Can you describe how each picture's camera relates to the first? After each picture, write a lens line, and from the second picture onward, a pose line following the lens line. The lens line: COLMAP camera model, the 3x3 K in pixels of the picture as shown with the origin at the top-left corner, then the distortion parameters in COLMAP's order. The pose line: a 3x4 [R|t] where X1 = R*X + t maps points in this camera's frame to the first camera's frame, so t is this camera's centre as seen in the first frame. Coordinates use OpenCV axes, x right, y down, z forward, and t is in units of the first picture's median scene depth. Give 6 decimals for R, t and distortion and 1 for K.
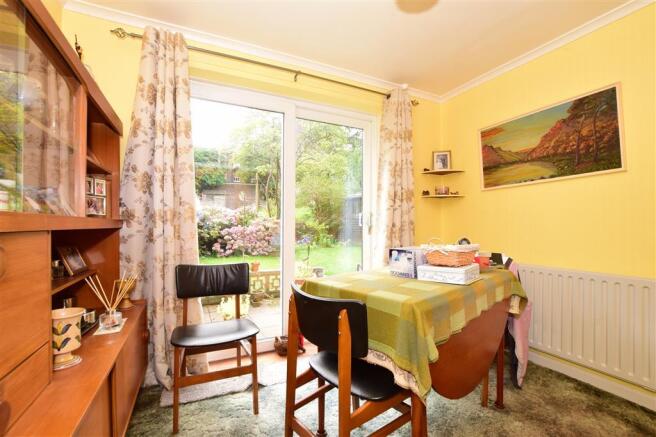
lens RADIAL K [[296.8, 0, 327.9], [0, 296.8, 218.8], [0, 0, 1]] dist [-0.032941, 0.005748]
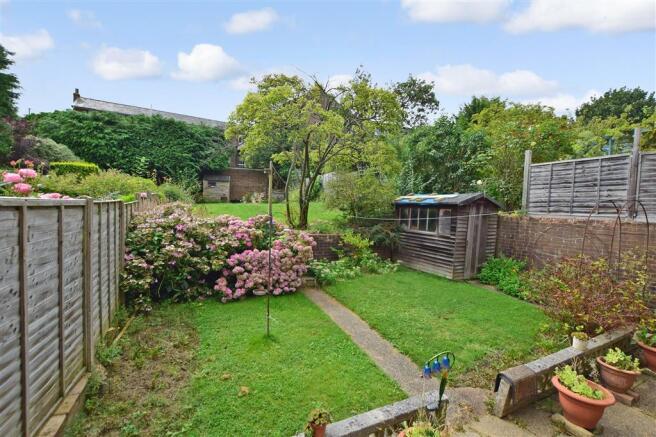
lens RADIAL K [[296.8, 0, 324.6], [0, 296.8, 218.0], [0, 0, 1]] dist [-0.032941, 0.005748]
pose [[0.999282, 0.035922, -0.012048, -0.139452], [-0.035177, 0.997742, 0.057209, -0.089787], [0.014076, -0.056744, 0.998290, 0.346278]]
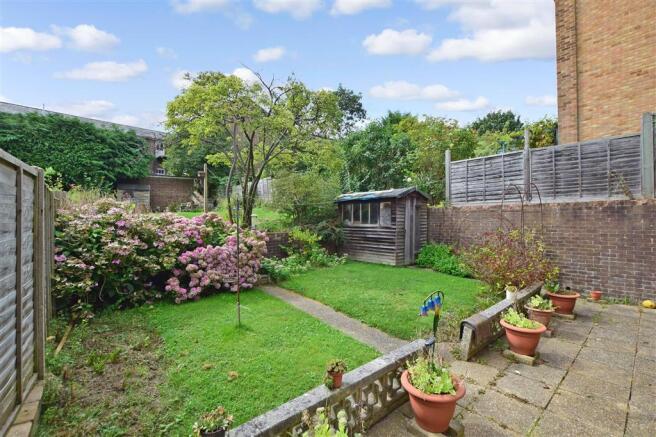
lens RADIAL K [[296.8, 0, 325.9], [0, 296.8, 217.7], [0, 0, 1]] dist [-0.032941, 0.005748]
pose [[0.971065, -0.006560, 0.238723, -0.207494], [0.003961, 0.999928, 0.011363, -0.041596], [-0.238781, -0.010088, 0.971021, 0.338203]]
